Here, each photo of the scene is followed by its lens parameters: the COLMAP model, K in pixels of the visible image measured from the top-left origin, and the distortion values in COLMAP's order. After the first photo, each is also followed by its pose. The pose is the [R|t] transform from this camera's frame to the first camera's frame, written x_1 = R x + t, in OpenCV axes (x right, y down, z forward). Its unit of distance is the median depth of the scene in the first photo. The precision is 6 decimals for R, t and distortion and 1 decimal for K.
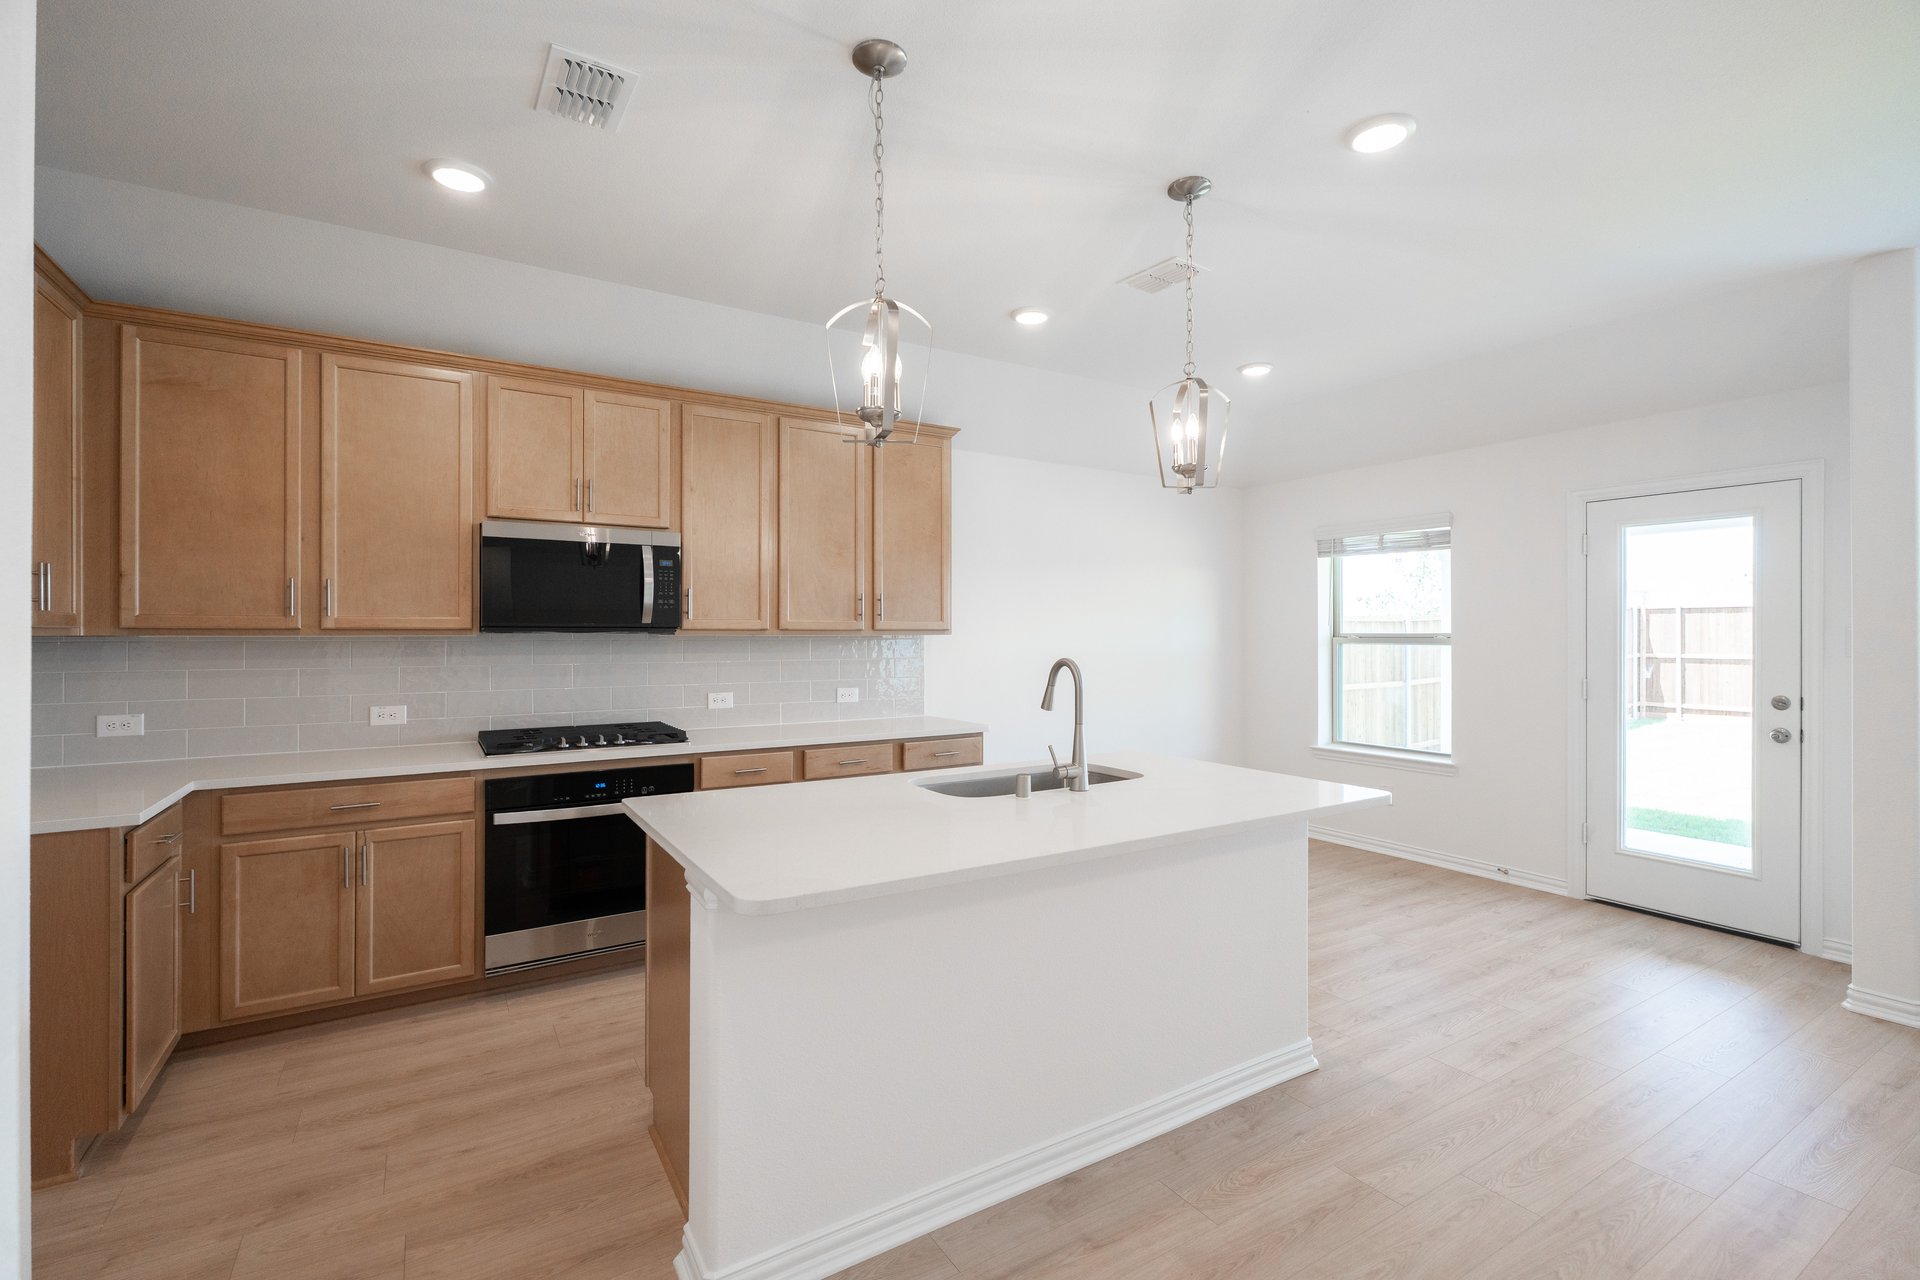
lens RADIAL K [[842.0, 0, 960.4], [0, 842.0, 631.1], [0, 0, 1]] dist [0.001889, -0.000277]
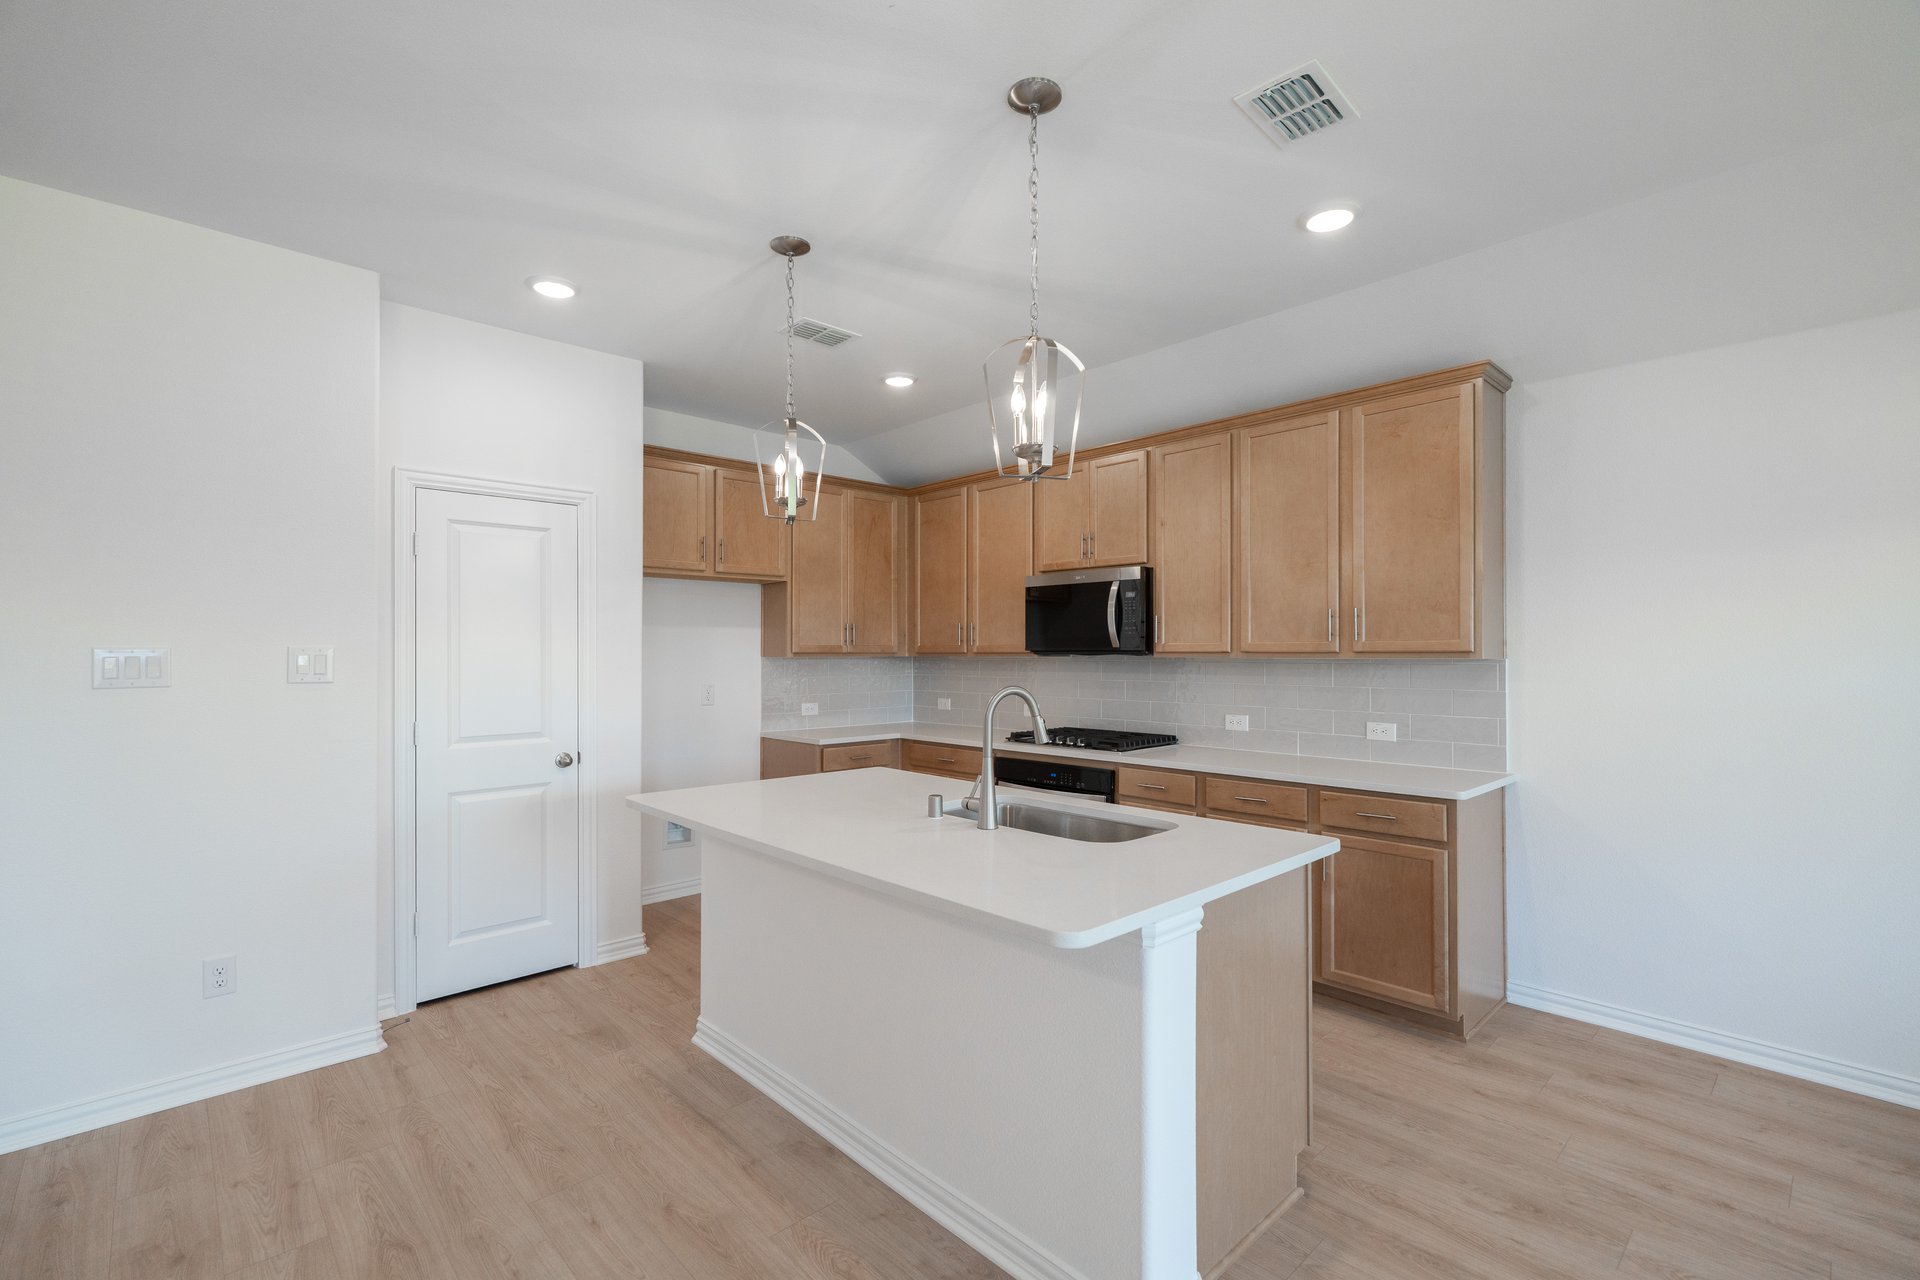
lens RADIAL K [[850.8, 0, 960.0], [0, 850.8, 640.0], [0, 0, 1]] dist [-0.000106, 0.000031]
pose [[0.203264, -0.015058, -0.979008, 0.857210], [0.003961, 0.999886, -0.014557, -0.003236], [0.979116, -0.000919, 0.203301, 0.633079]]
